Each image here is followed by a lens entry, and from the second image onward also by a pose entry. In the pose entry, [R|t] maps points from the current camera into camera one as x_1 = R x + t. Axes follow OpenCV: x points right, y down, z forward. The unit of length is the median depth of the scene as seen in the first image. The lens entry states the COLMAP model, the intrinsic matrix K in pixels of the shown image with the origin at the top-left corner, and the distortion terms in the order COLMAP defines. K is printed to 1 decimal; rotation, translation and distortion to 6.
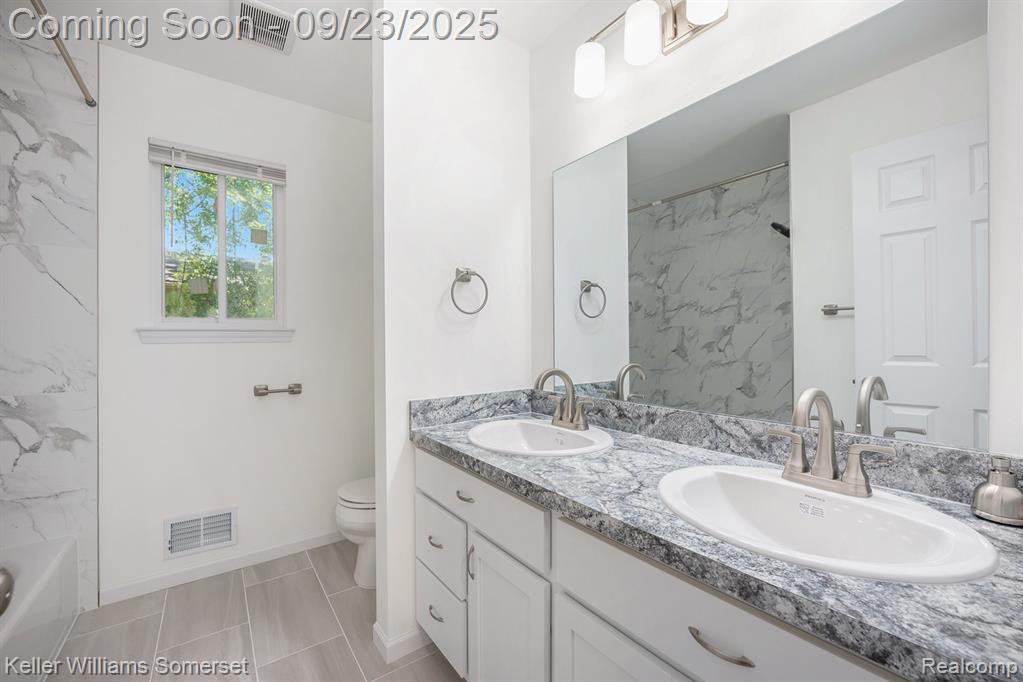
lens RADIAL K [[423.8, 0, 518.0], [0, 423.8, 343.6], [0, 0, 1]] dist [-0.001781, 0.000040]
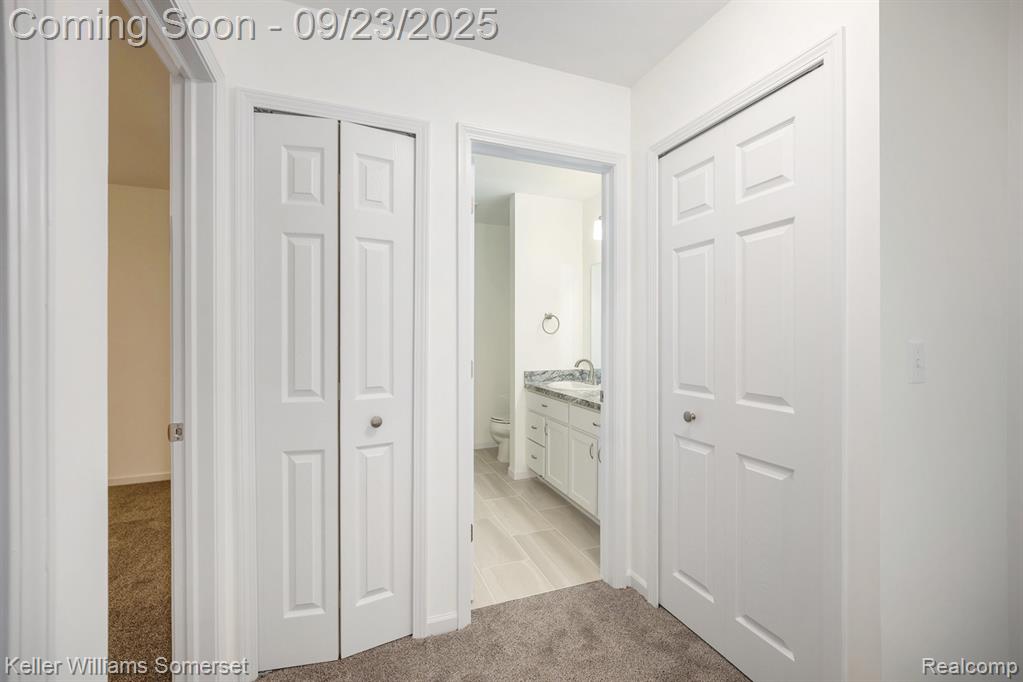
lens RADIAL K [[423.8, 0, 512.4], [0, 423.8, 342.0], [0, 0, 1]] dist [-0.001781, 0.000040]
pose [[0.962583, 0.005510, -0.270931, 0.305017], [-0.005275, 0.999985, 0.001595, -0.030701], [0.270936, -0.000106, 0.962597, -1.239928]]
